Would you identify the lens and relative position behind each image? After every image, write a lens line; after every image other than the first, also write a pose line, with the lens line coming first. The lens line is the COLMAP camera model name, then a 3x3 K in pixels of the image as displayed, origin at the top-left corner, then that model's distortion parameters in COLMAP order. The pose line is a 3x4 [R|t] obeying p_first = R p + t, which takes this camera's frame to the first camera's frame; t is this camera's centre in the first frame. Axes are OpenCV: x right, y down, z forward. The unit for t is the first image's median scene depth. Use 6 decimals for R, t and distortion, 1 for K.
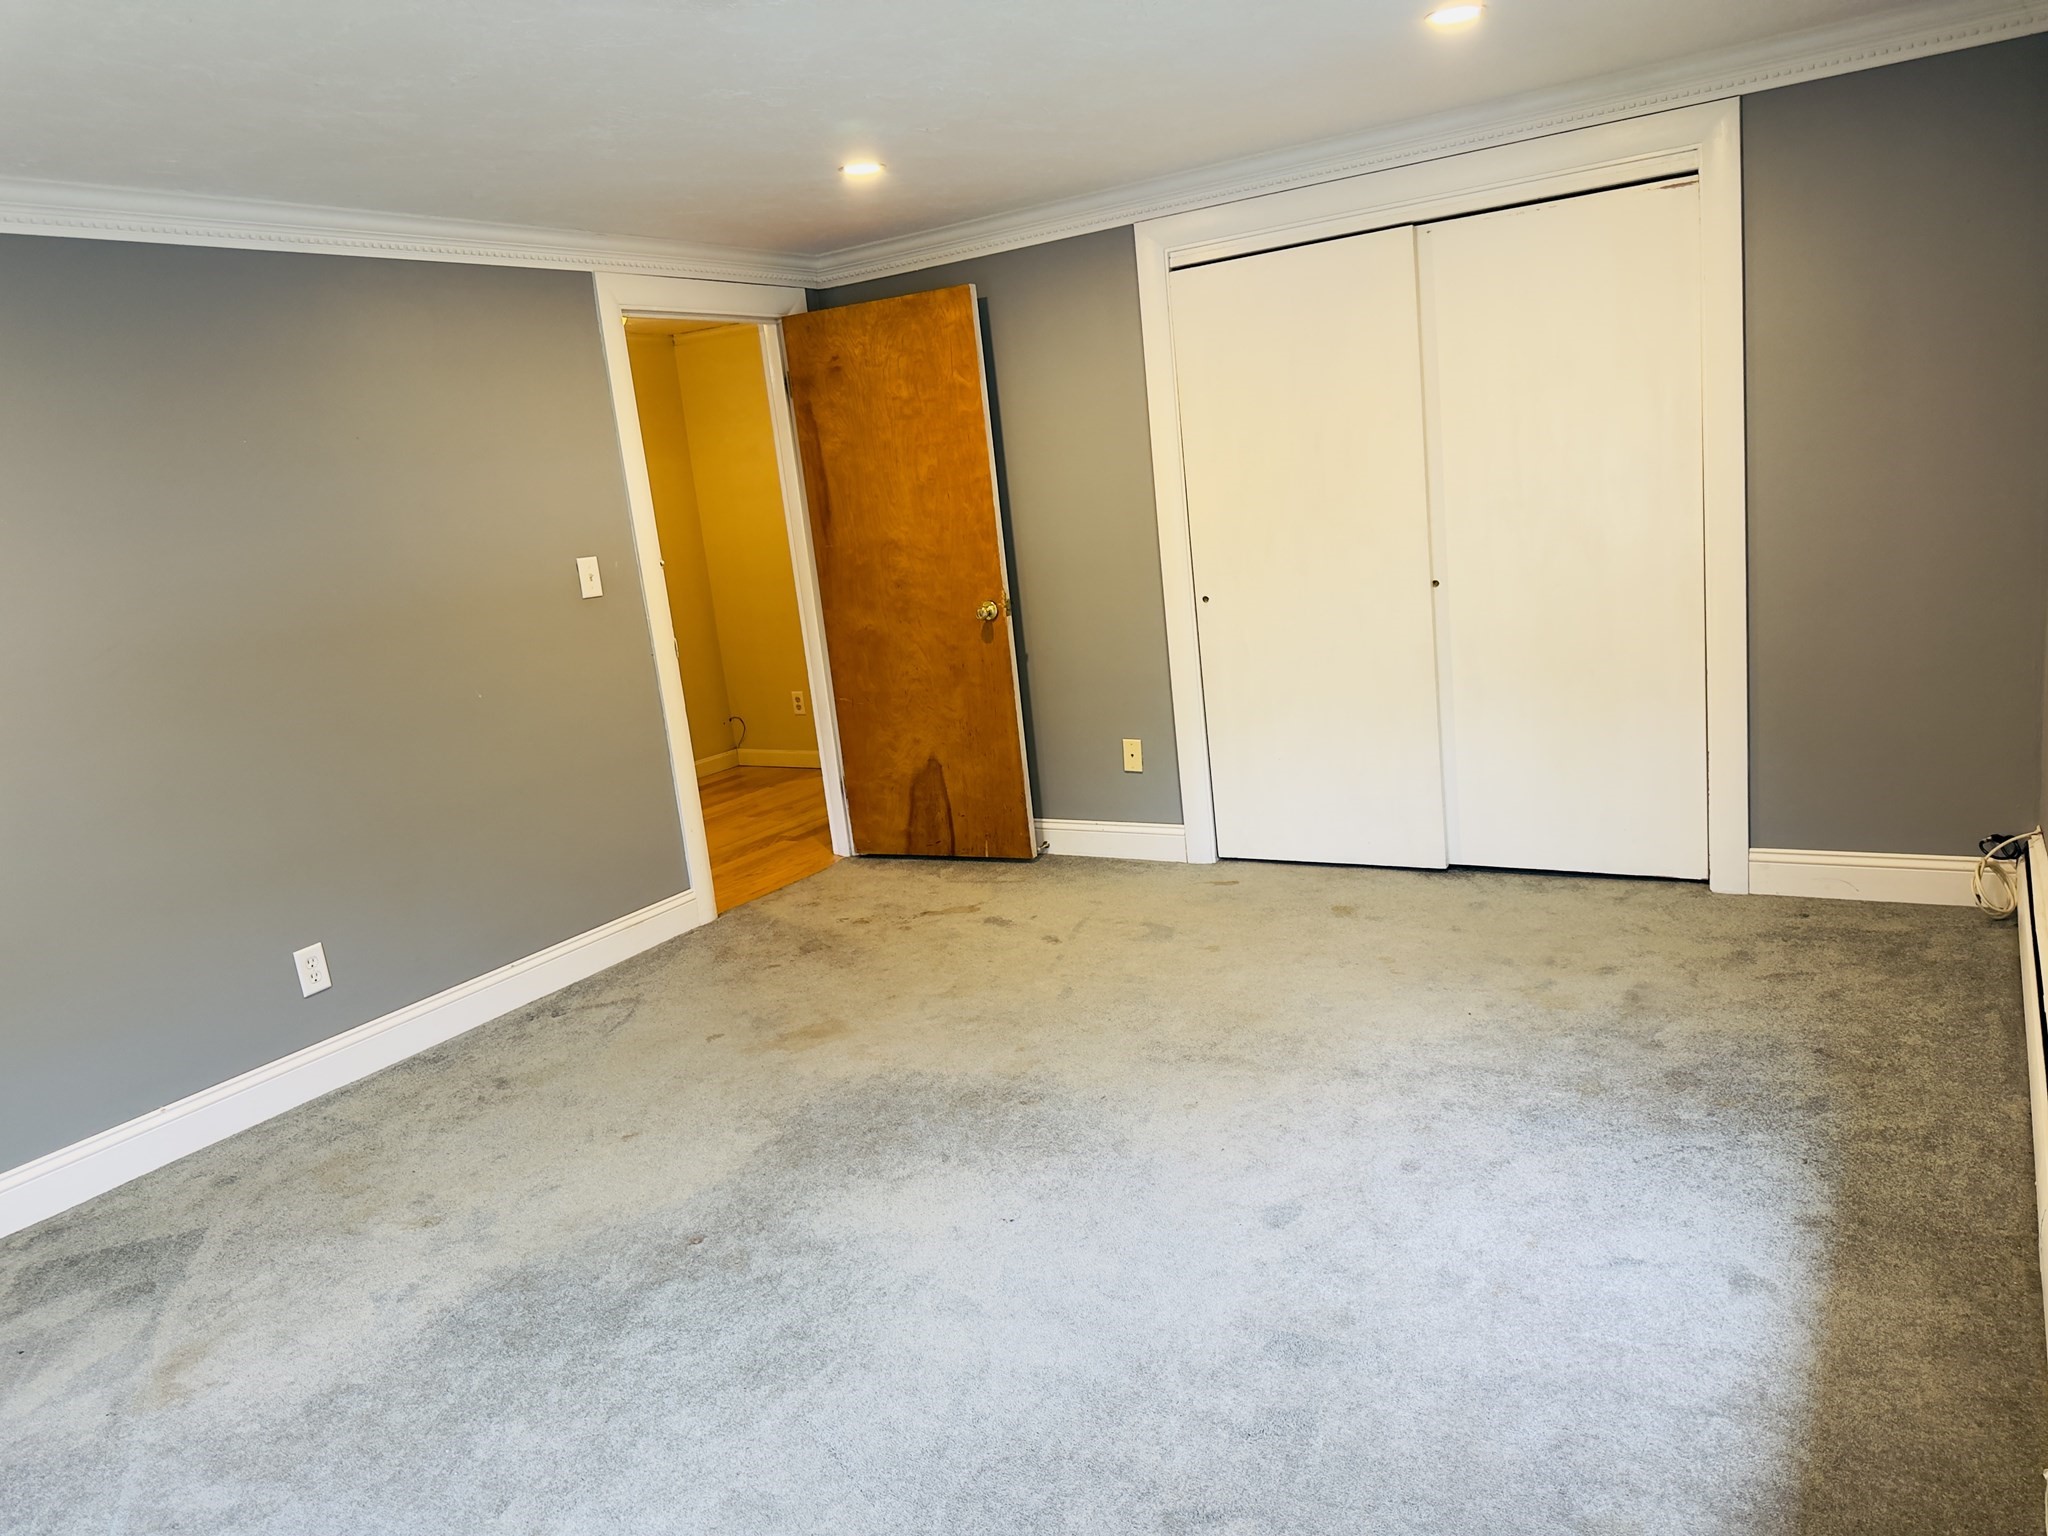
lens RADIAL K [[1435.2, 0, 1024.0], [0, 1435.2, 768.0], [0, 0, 1]] dist [0.107545, -0.209852]
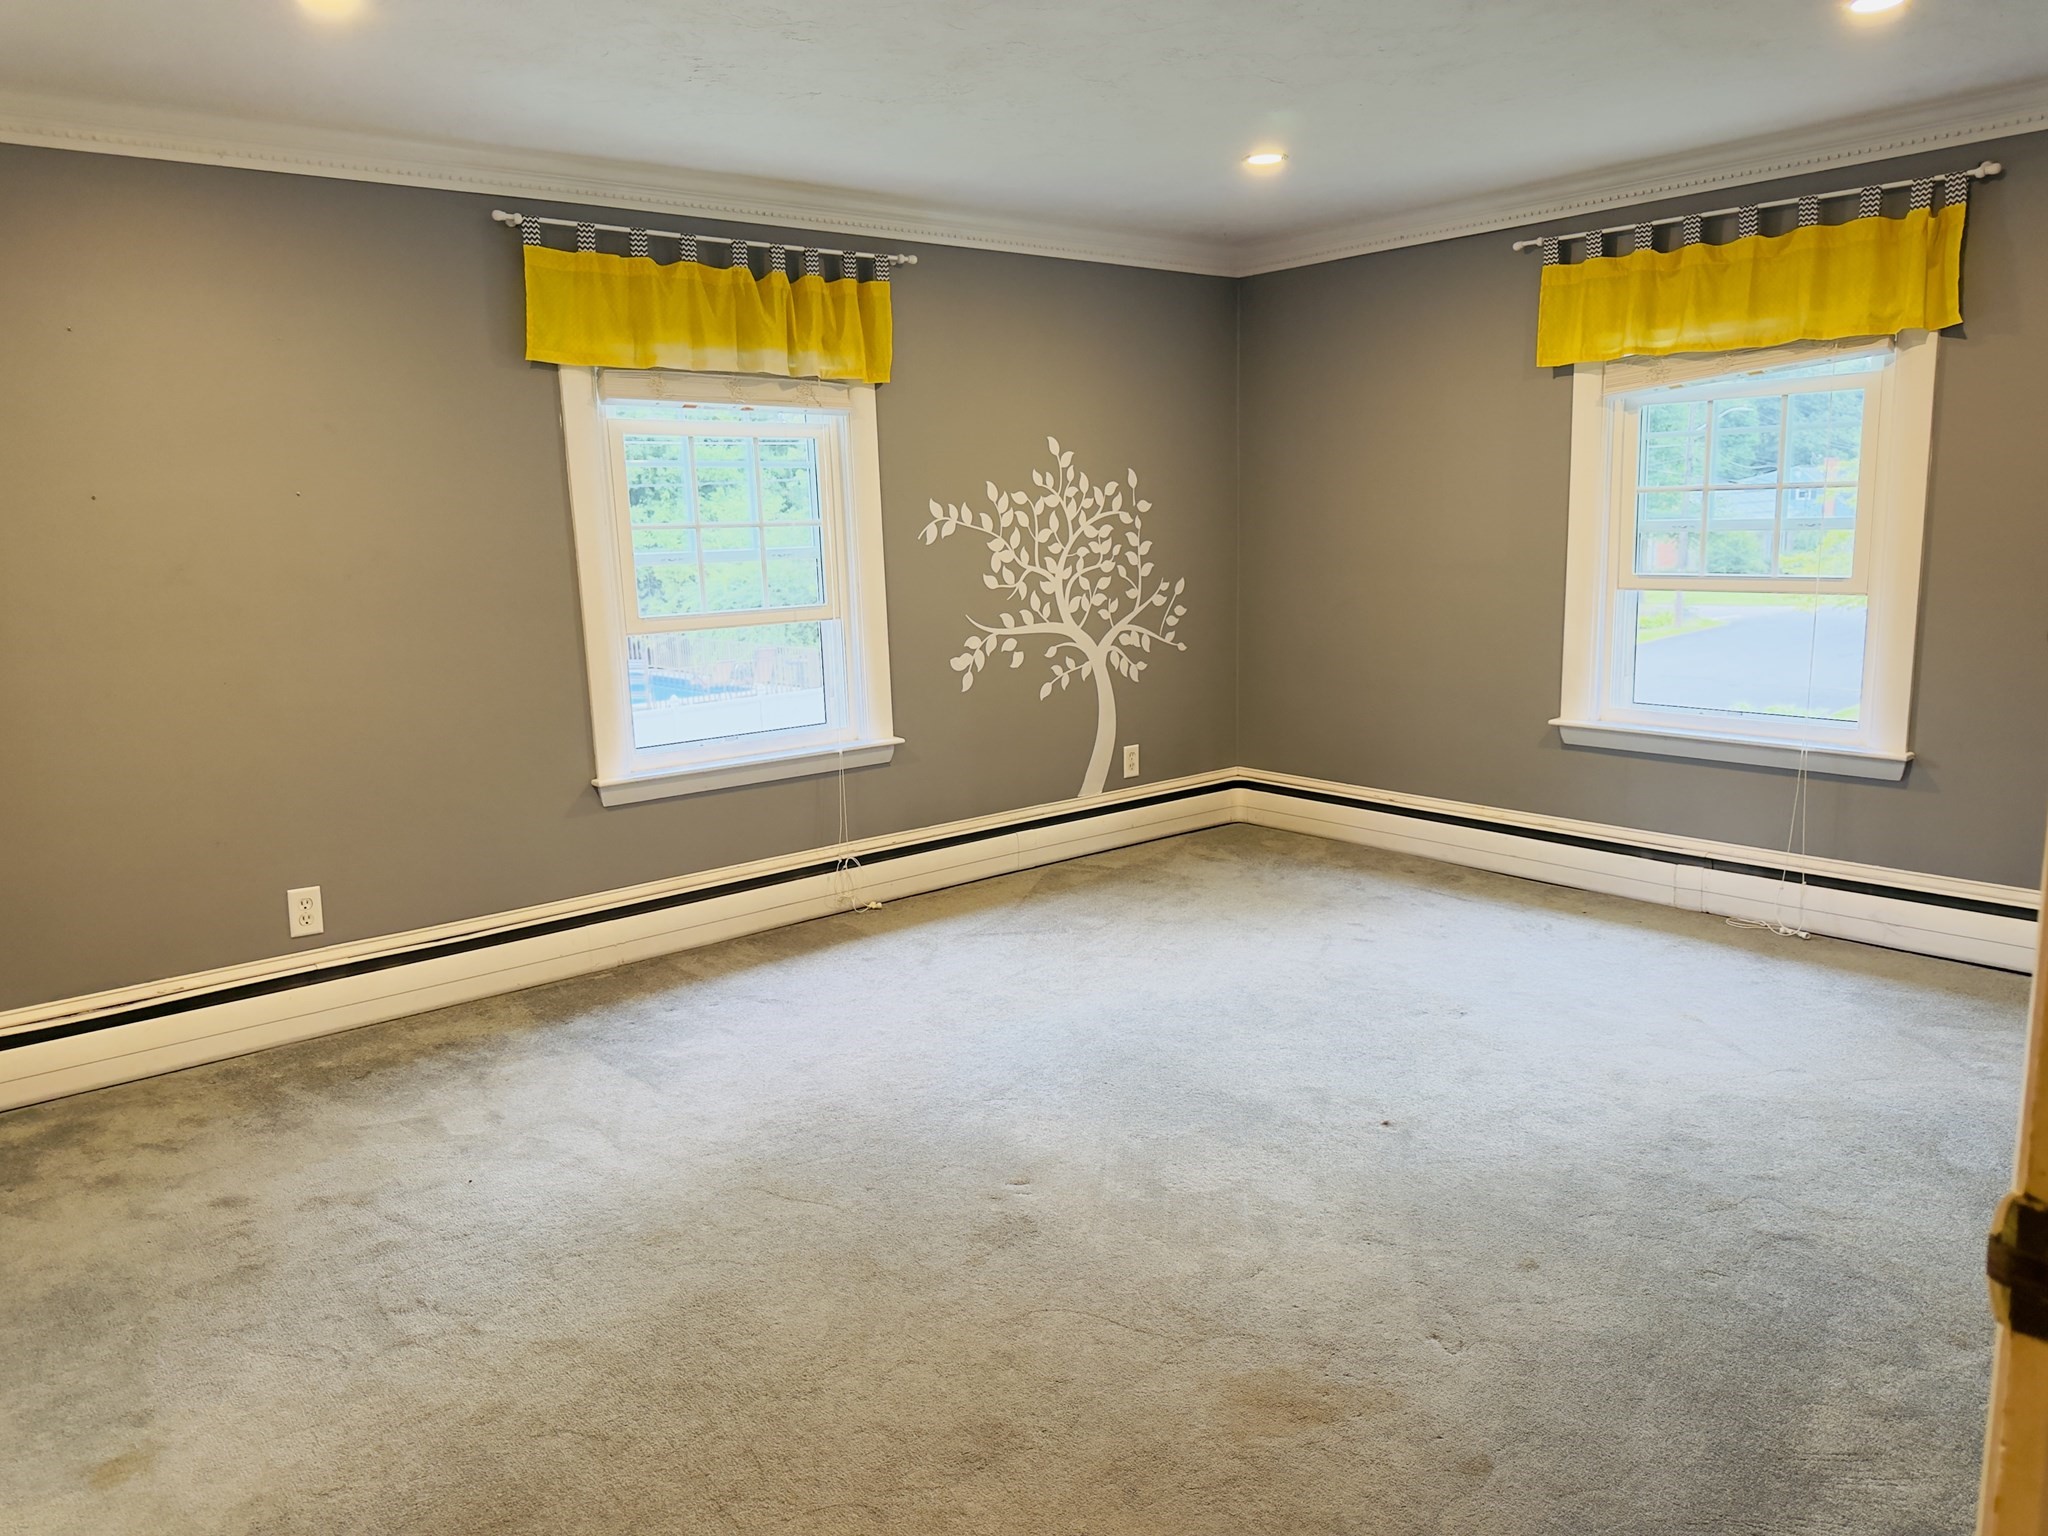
lens RADIAL K [[1435.2, 0, 1024.0], [0, 1435.2, 768.0], [0, 0, 1]] dist [0.107545, -0.209852]
pose [[-0.941861, 0.068369, 0.328972, -0.265286], [0.183008, 0.925493, 0.331618, -0.252798], [-0.281789, 0.372543, -0.884198, 1.460368]]
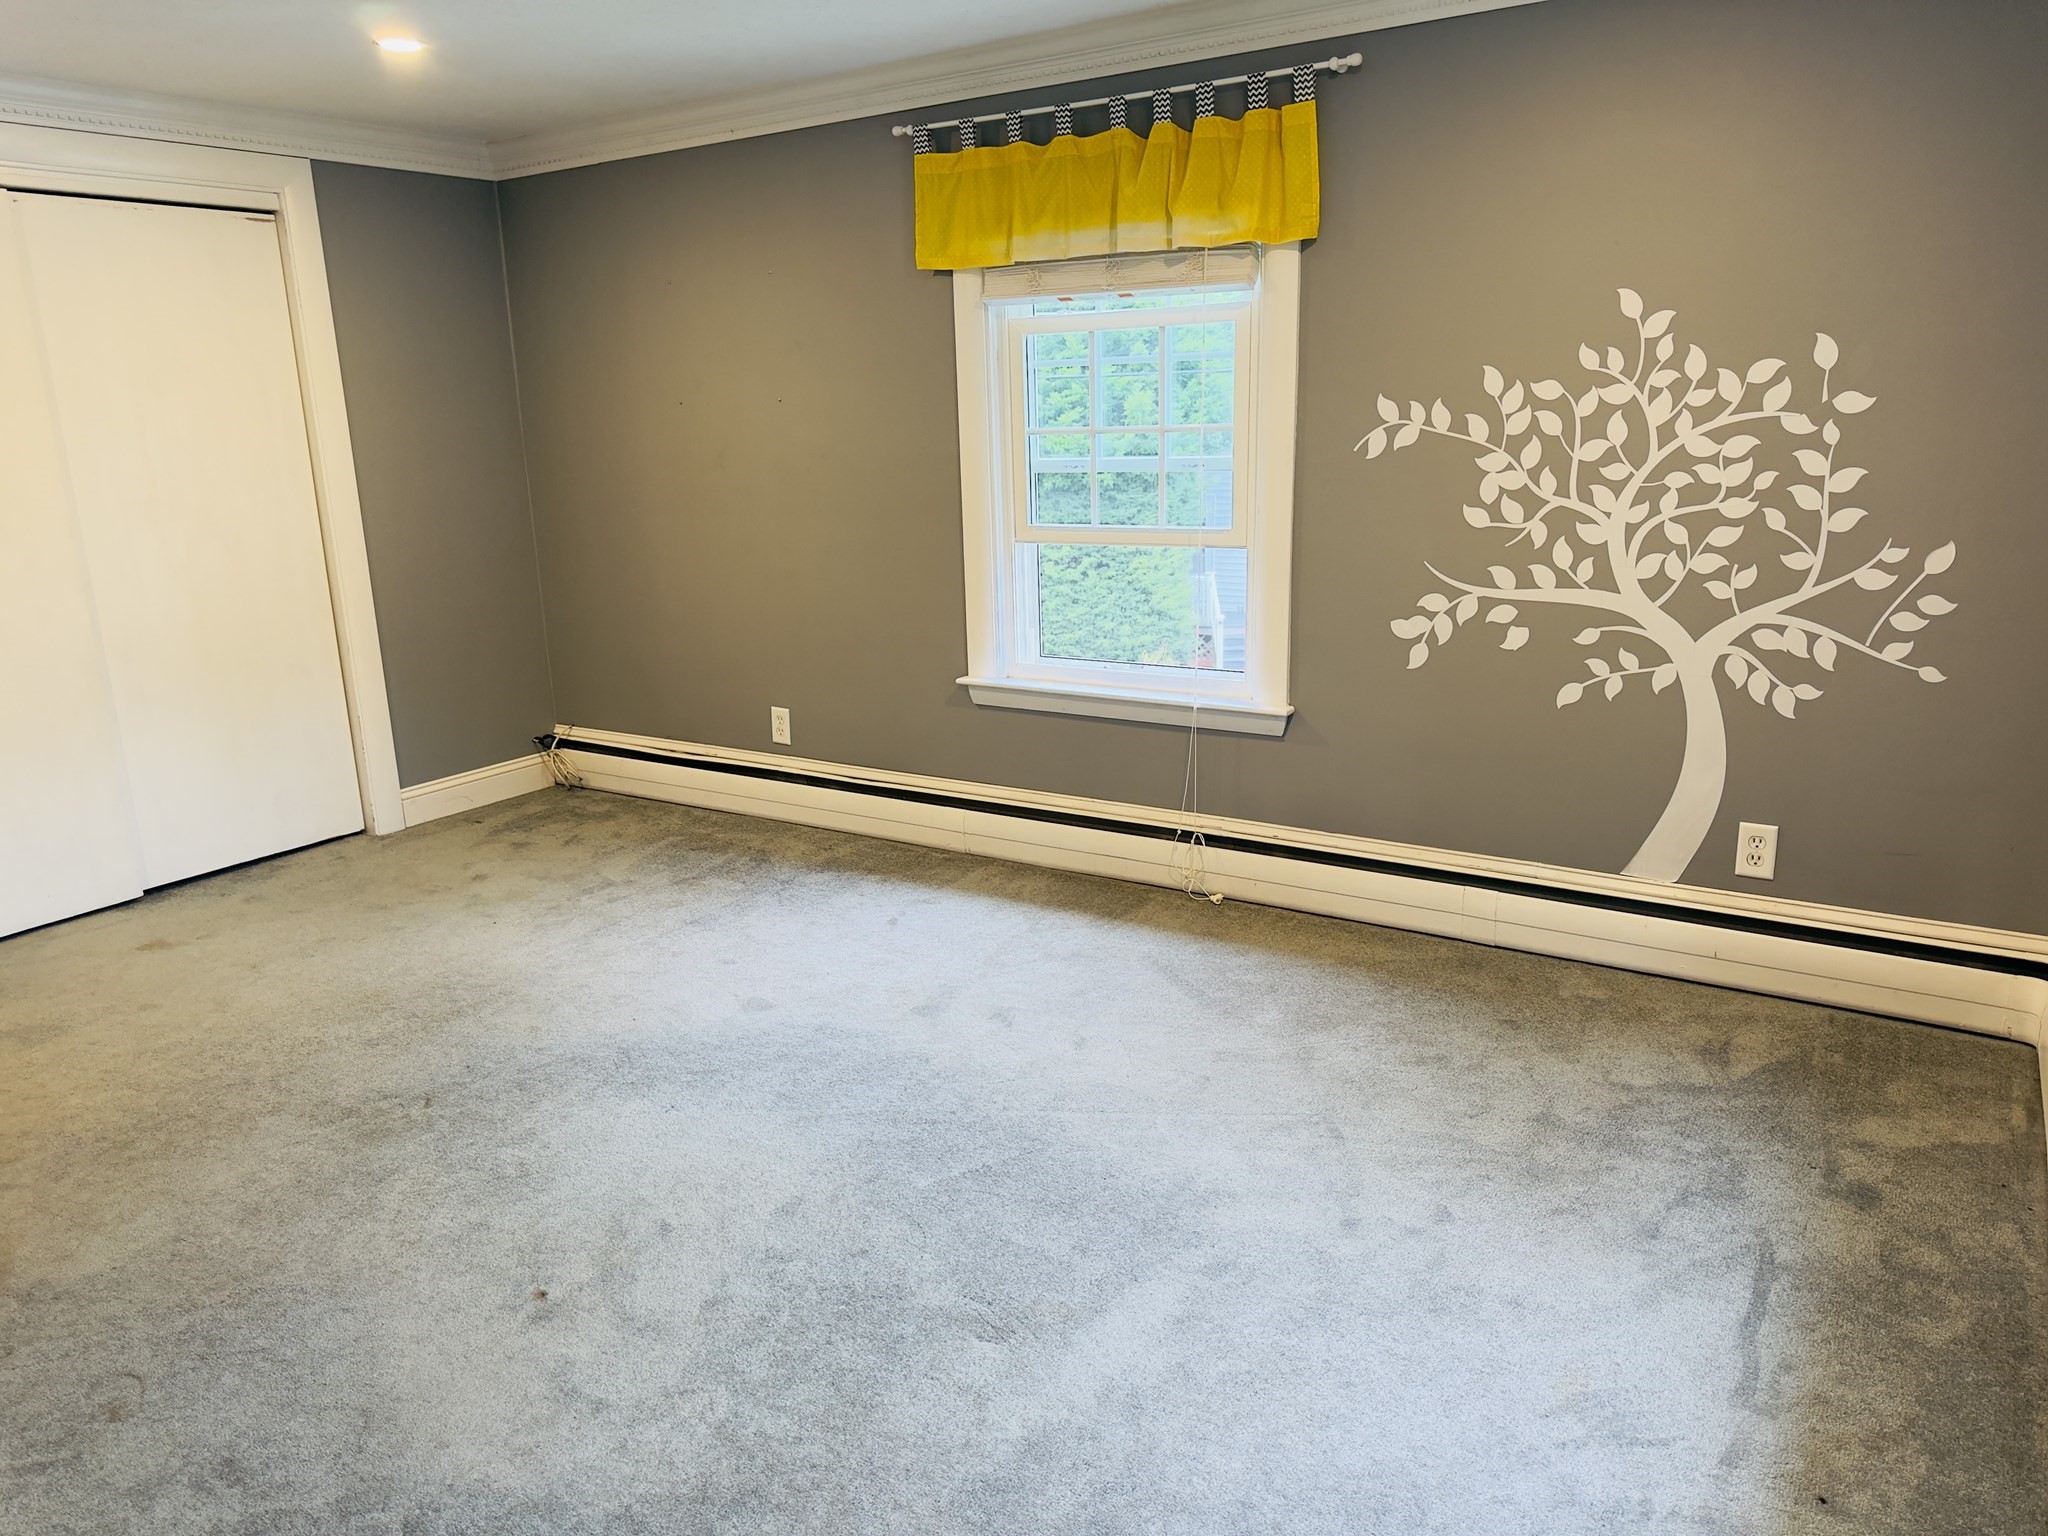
lens RADIAL K [[1435.2, 0, 1024.0], [0, 1435.2, 768.0], [0, 0, 1]] dist [0.107545, -0.209852]
pose [[0.028209, -0.145895, 0.988898, -0.747936], [0.228097, 0.964131, 0.135734, -0.008416], [-0.973230, 0.221736, 0.060475, 0.464906]]
